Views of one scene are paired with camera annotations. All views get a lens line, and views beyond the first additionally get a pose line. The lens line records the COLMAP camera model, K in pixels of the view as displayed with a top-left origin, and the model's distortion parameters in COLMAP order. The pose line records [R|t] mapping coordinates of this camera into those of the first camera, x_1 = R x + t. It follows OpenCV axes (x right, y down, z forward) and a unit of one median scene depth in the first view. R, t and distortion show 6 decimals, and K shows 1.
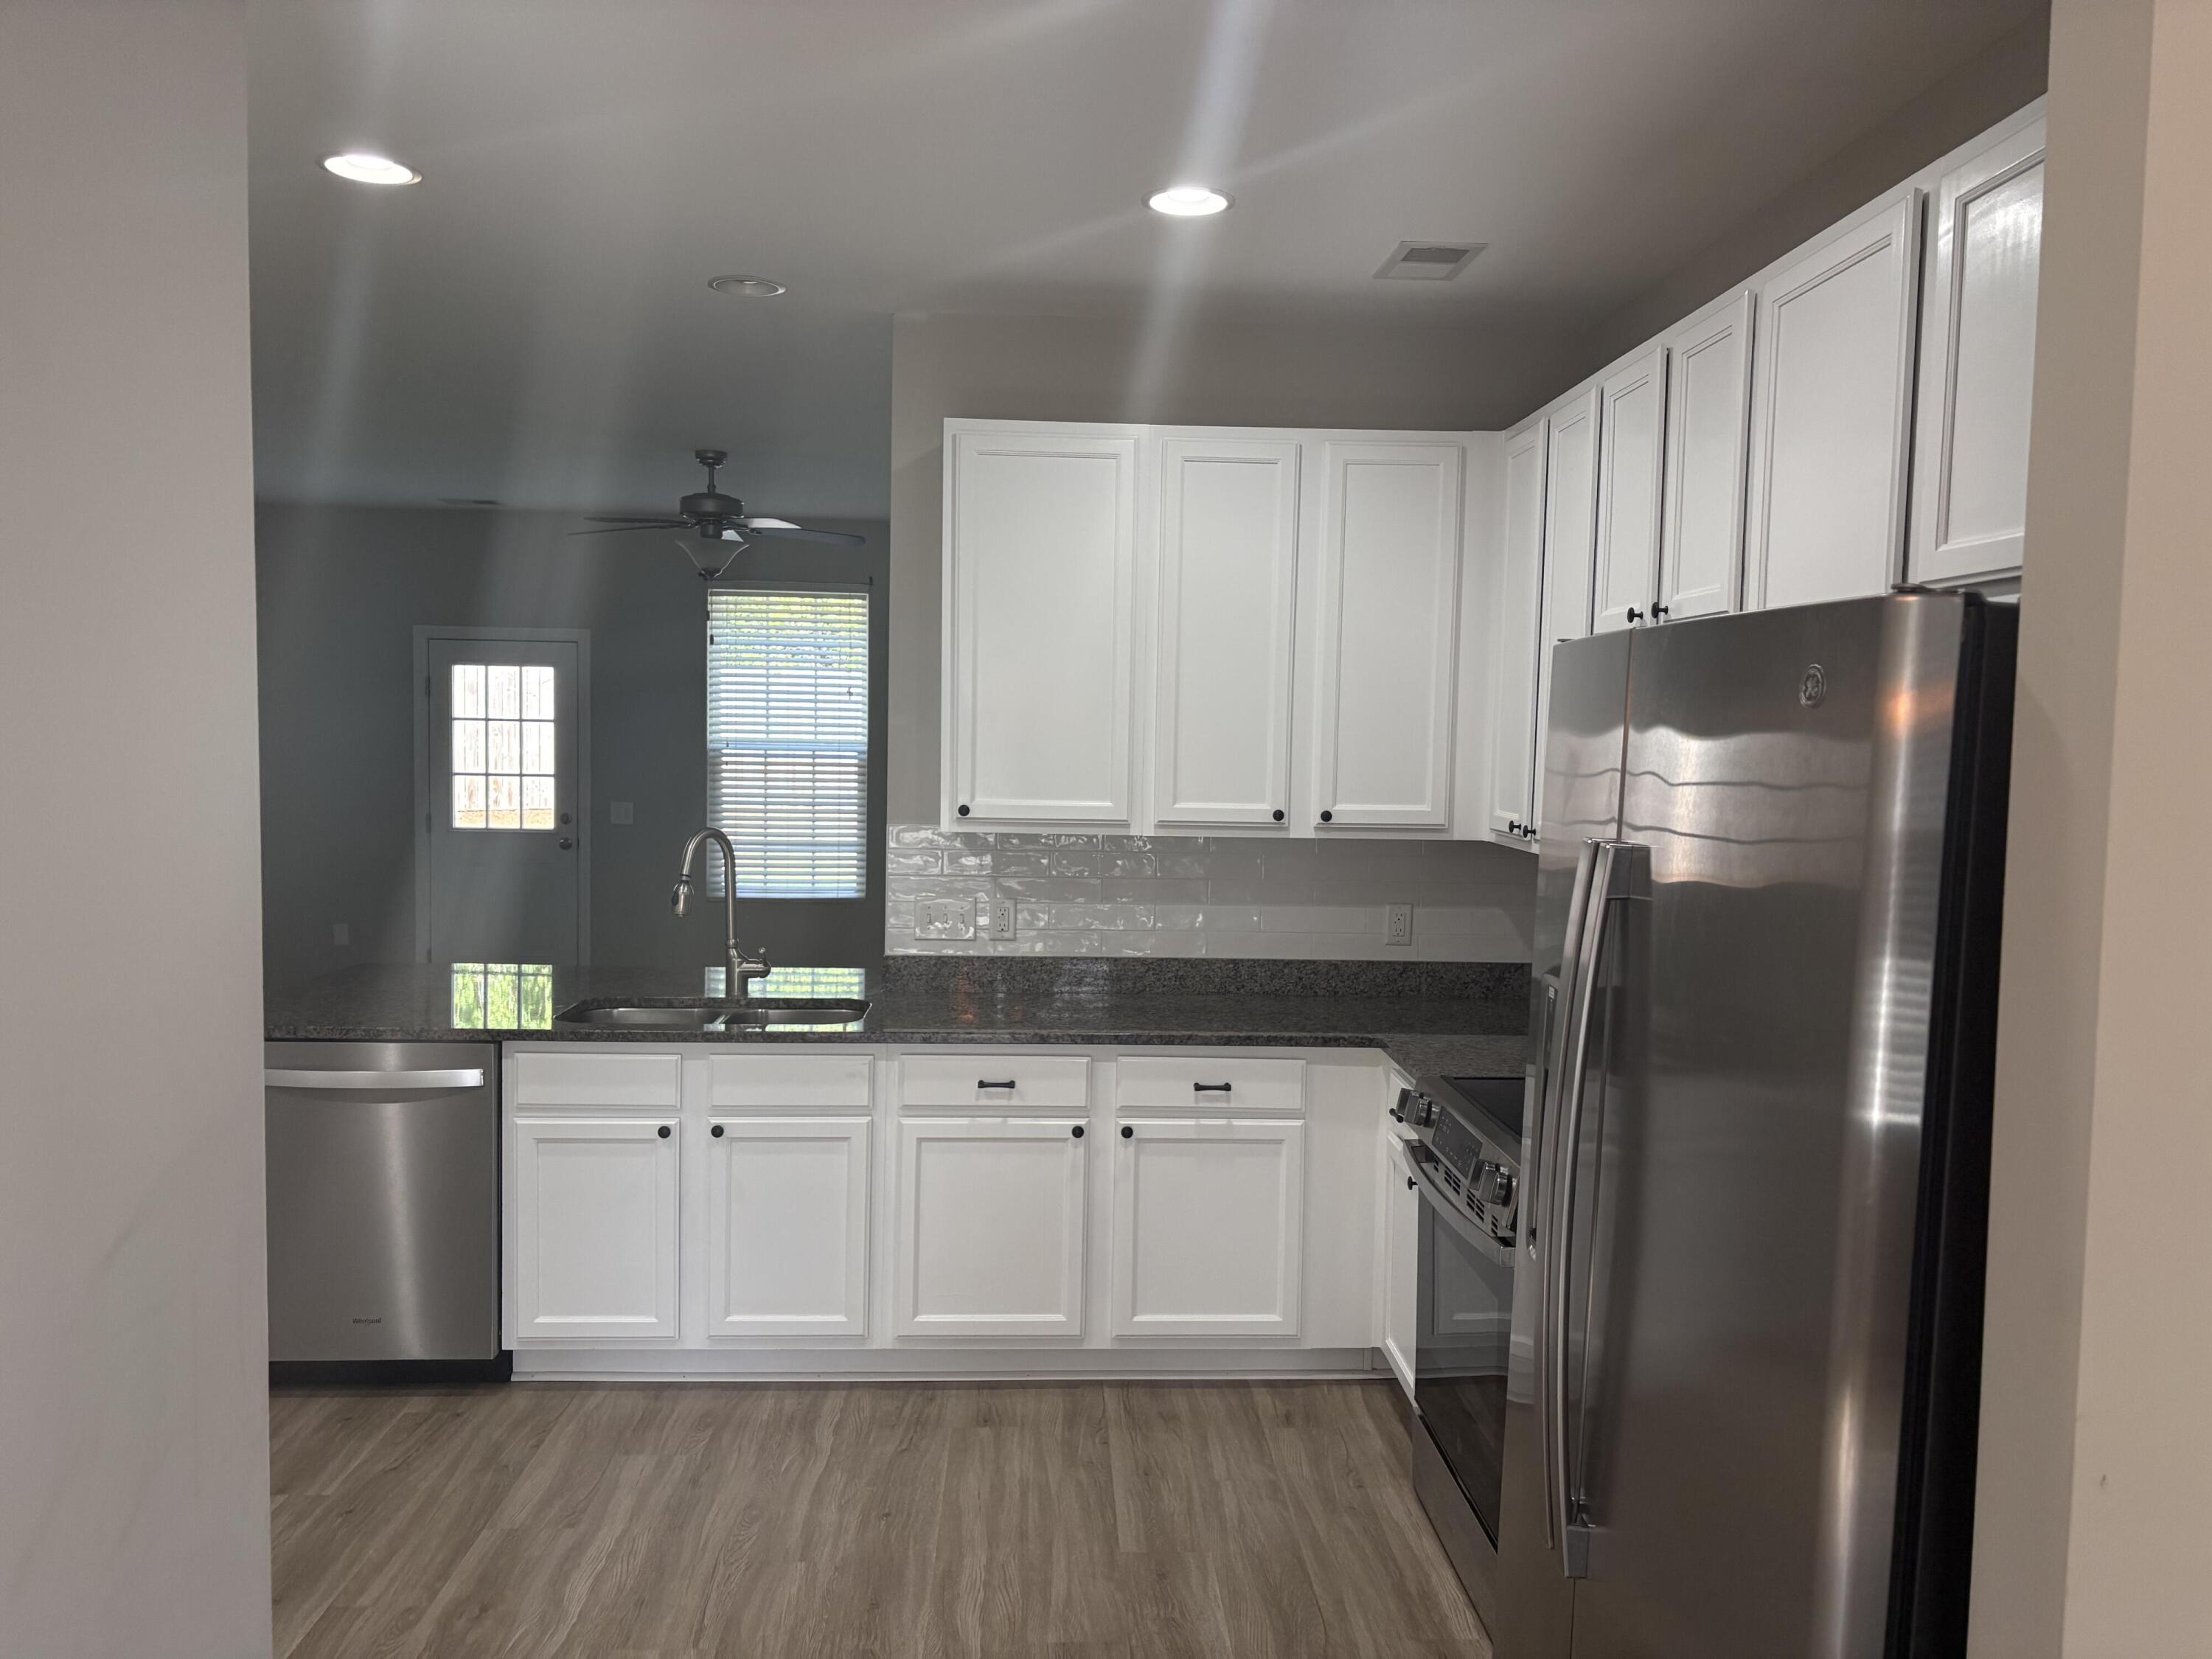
lens RADIAL K [[1646.9, 0, 1106.0], [0, 1646.9, 829.5], [0, 0, 1]] dist [0.069961, -0.088073]
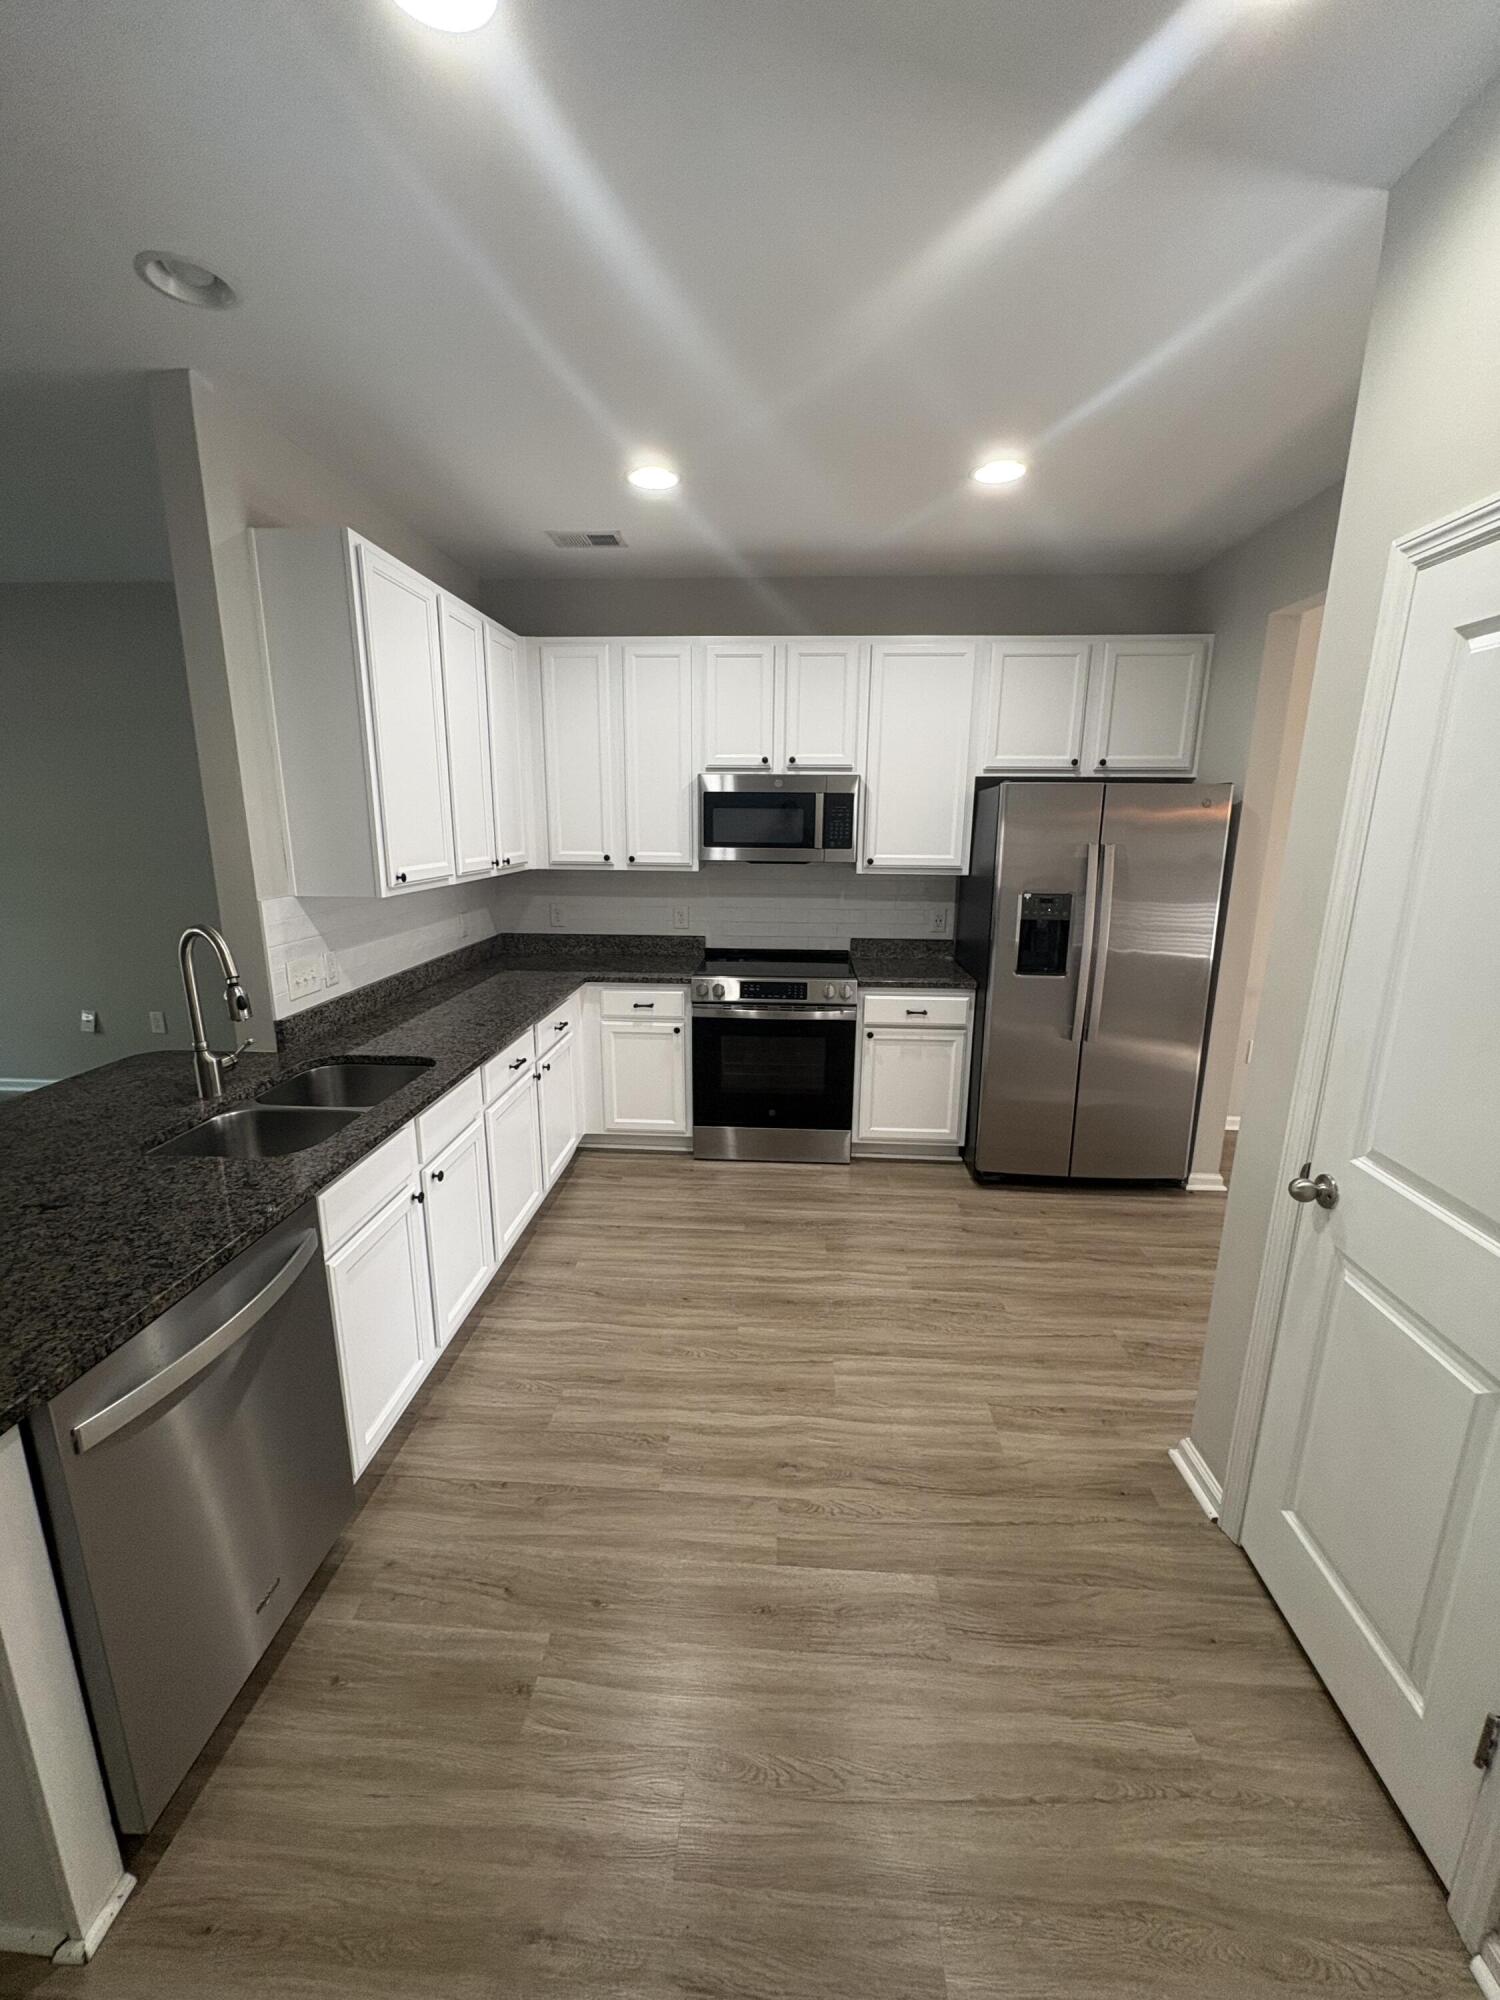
lens RADIAL K [[795.6, 0, 750.0], [0, 795.6, 1000.0], [0, 0, 1]] dist [-0.016148, -0.000056]
pose [[0.106868, -0.242422, 0.964267, -0.824684], [0.047501, 0.969958, 0.238588, -0.066158], [-0.993138, 0.020306, 0.115172, 0.843222]]
